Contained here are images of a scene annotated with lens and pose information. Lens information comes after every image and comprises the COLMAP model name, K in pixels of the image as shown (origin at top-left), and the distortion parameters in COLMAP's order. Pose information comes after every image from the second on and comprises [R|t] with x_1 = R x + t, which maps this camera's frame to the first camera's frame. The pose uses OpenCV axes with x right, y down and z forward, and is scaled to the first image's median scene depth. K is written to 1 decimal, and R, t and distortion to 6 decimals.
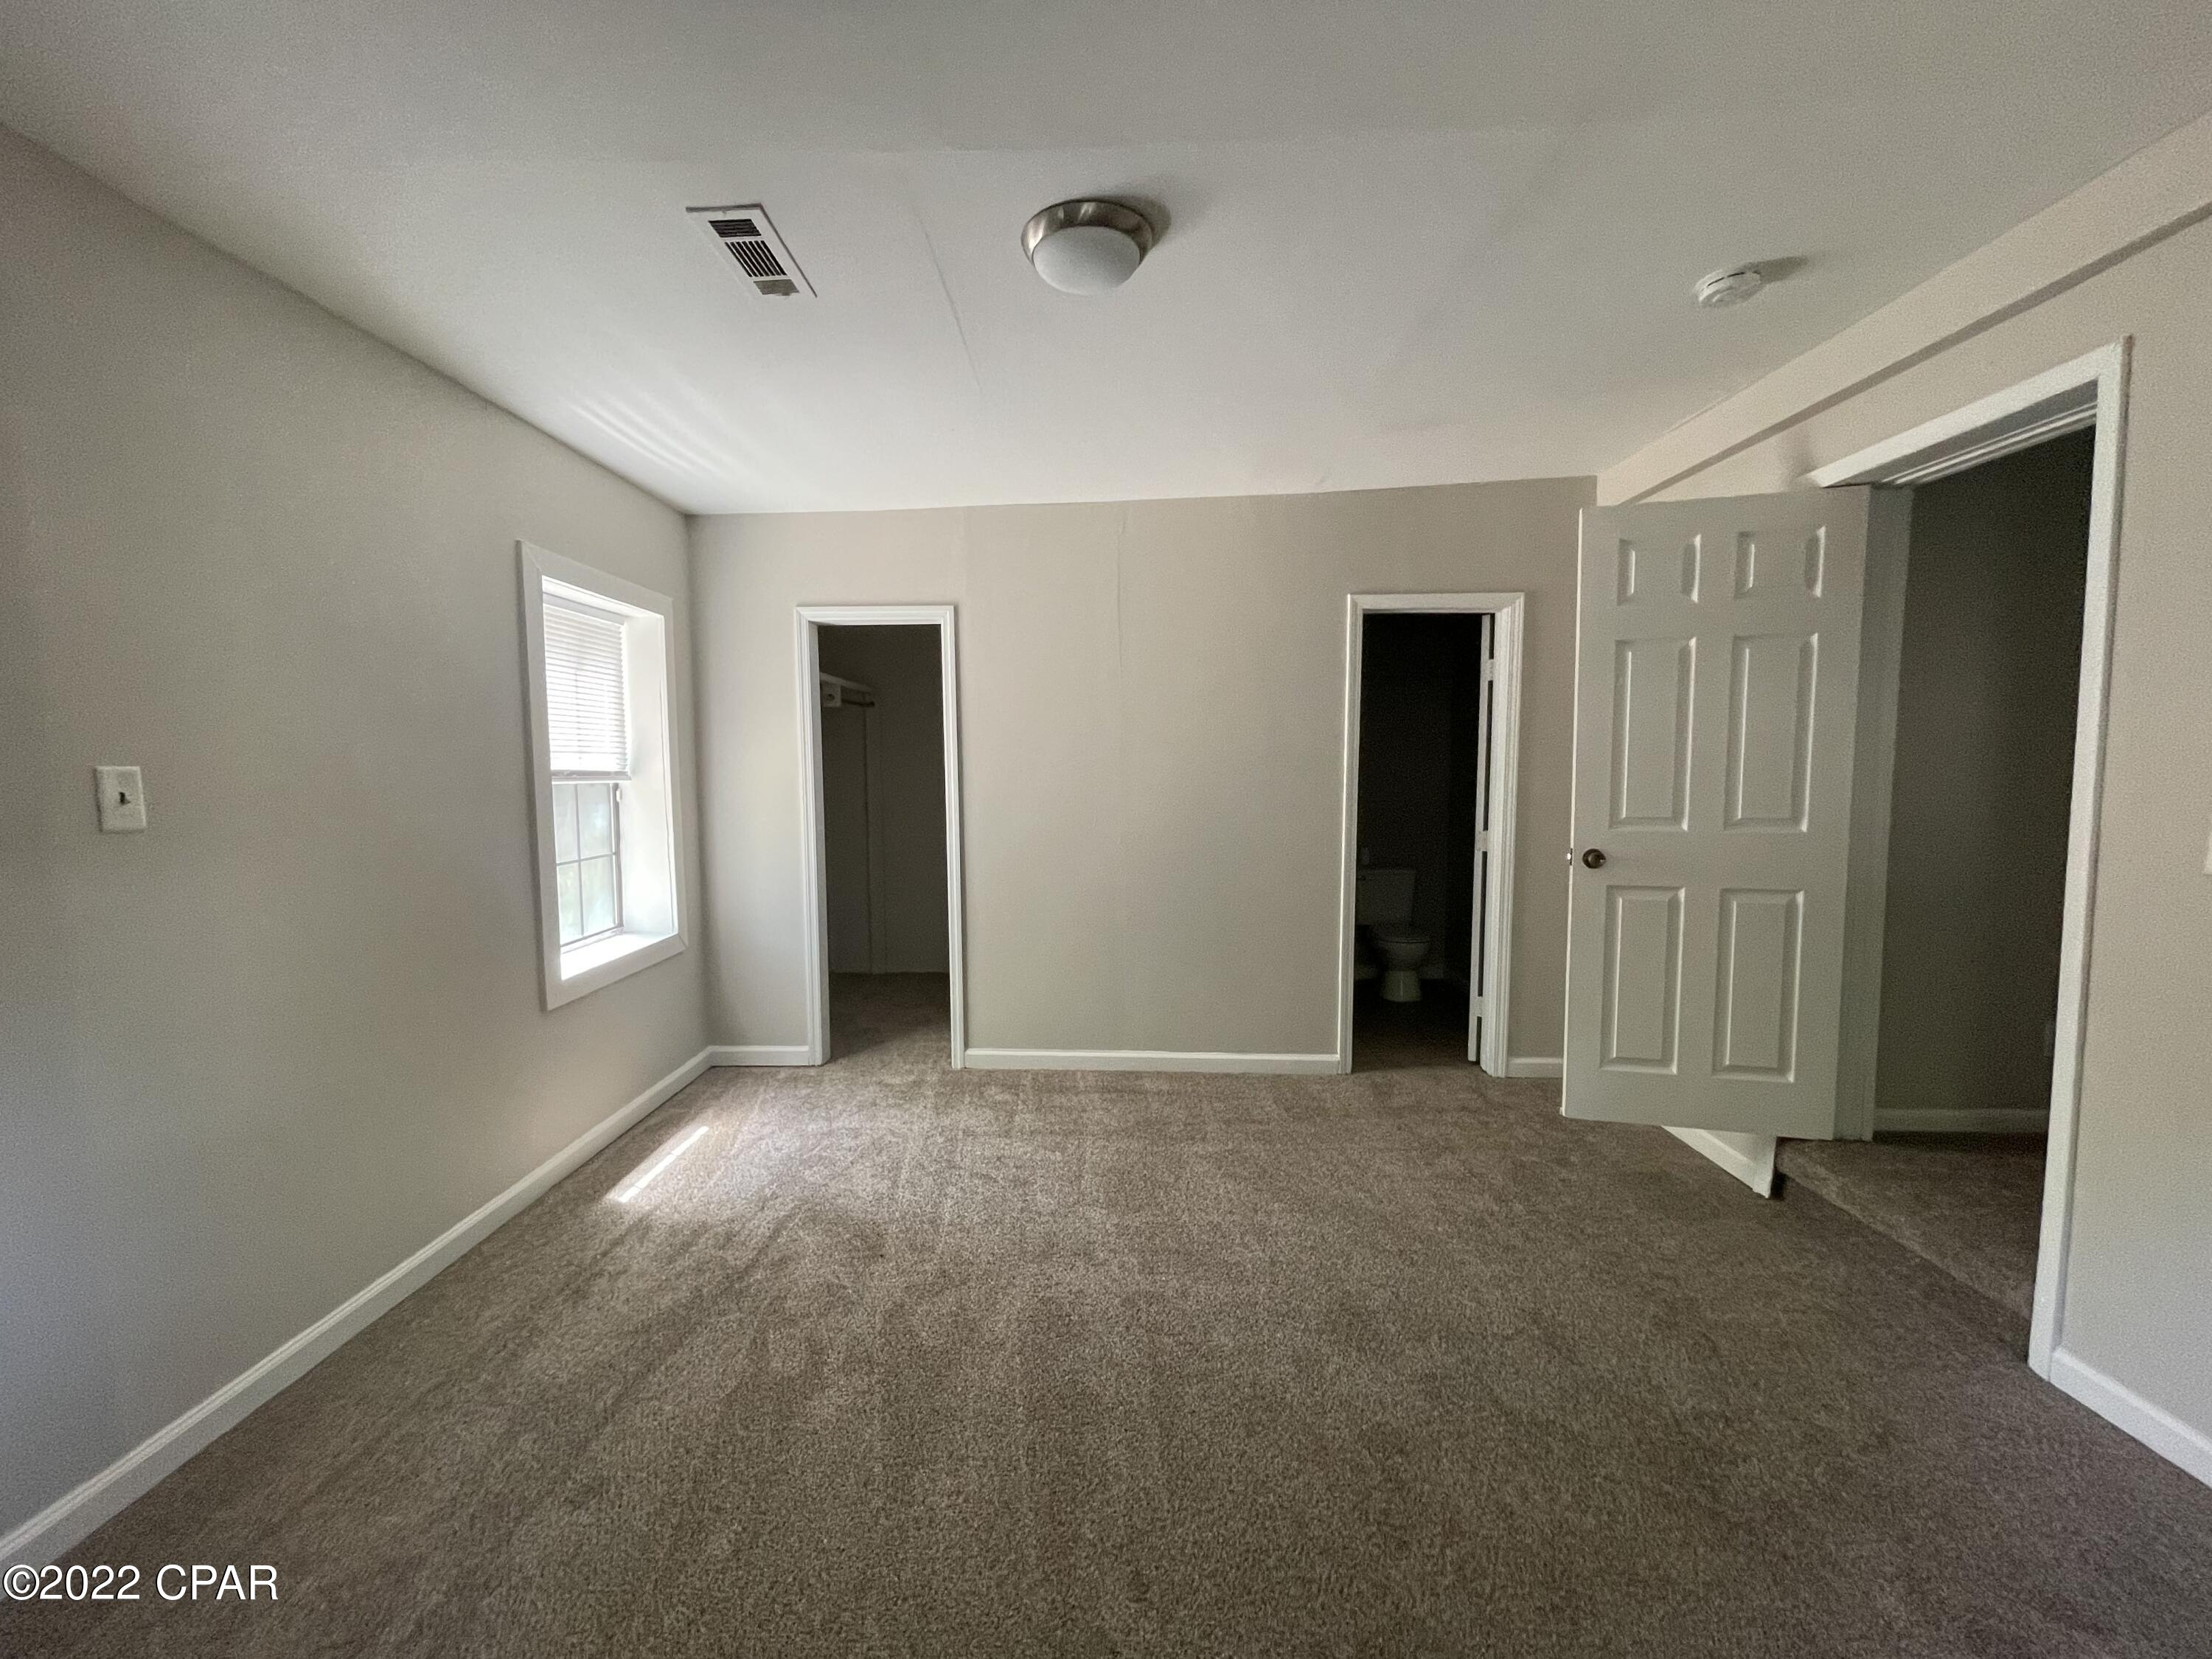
lens RADIAL K [[882.8, 0, 1097.8], [0, 882.8, 825.8], [0, 0, 1]] dist [-0.000562, -0.000098]
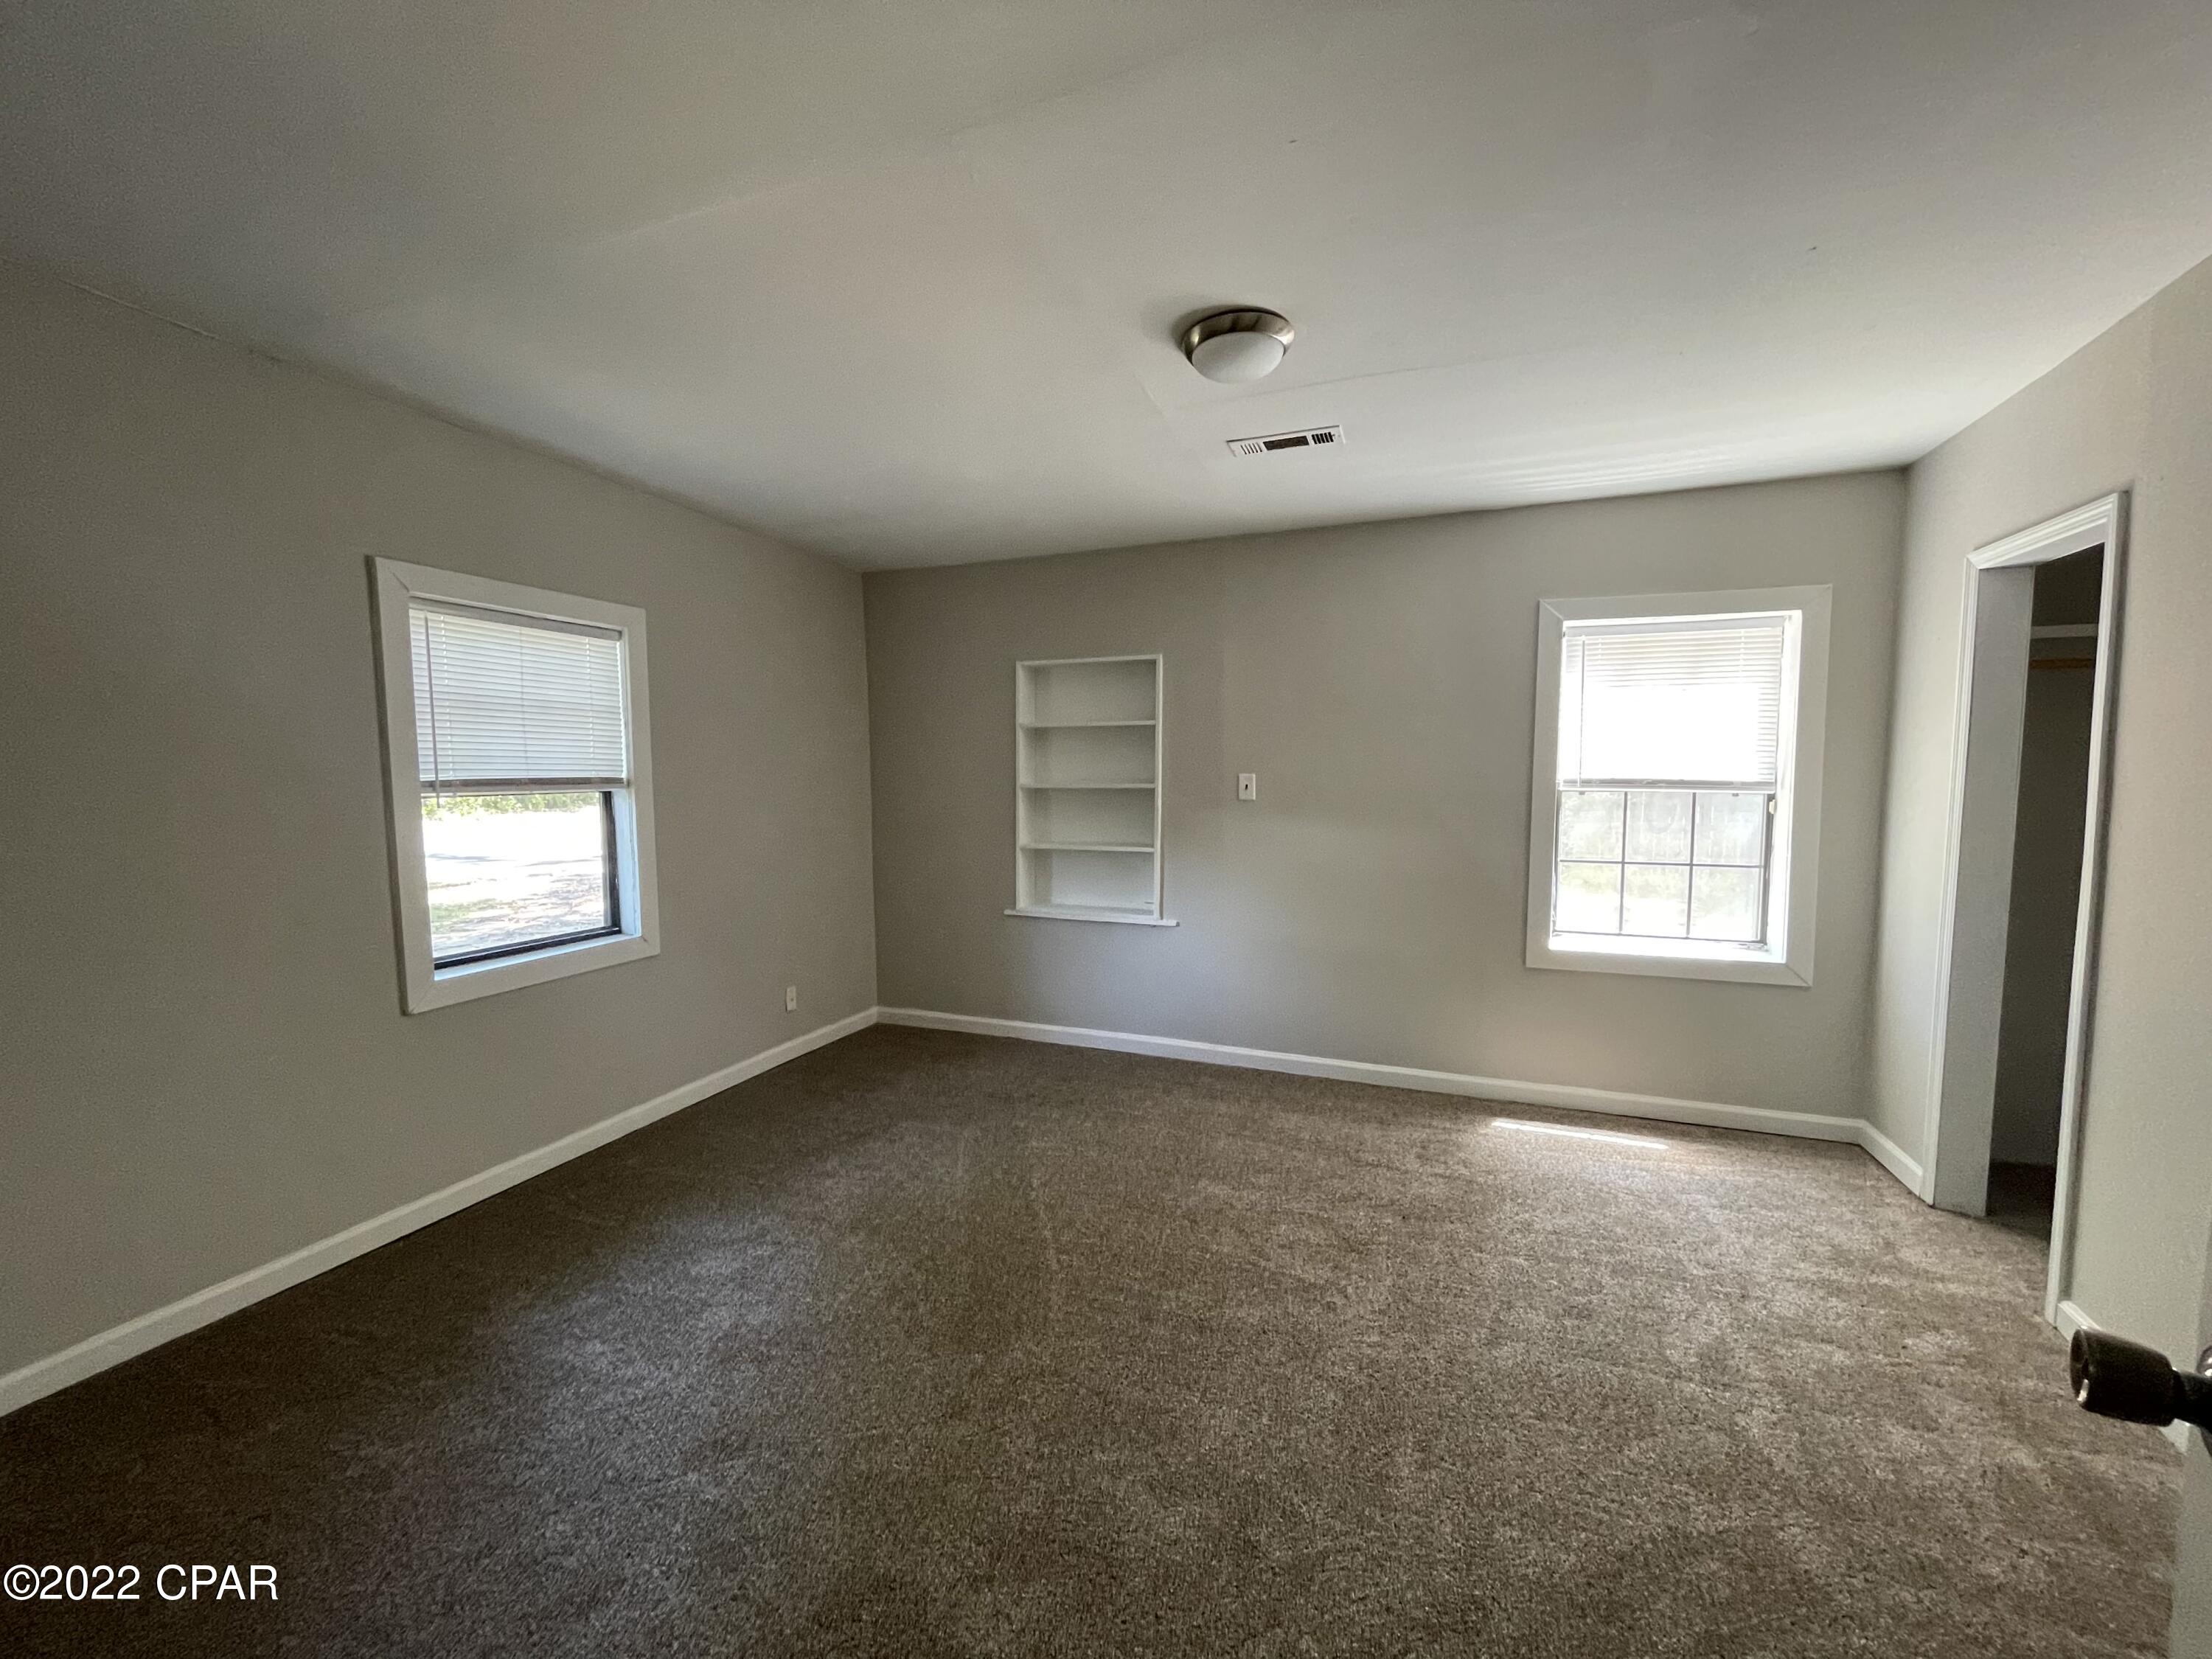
lens RADIAL K [[911.8, 0, 1090.5], [0, 911.8, 835.8], [0, 0, 1]] dist [-0.001250, -0.000553]
pose [[-0.346727, 0.085399, -0.934070, 0.760015], [-0.059383, 0.991850, 0.112724, -0.083866], [0.936085, 0.094552, -0.338830, 0.787450]]
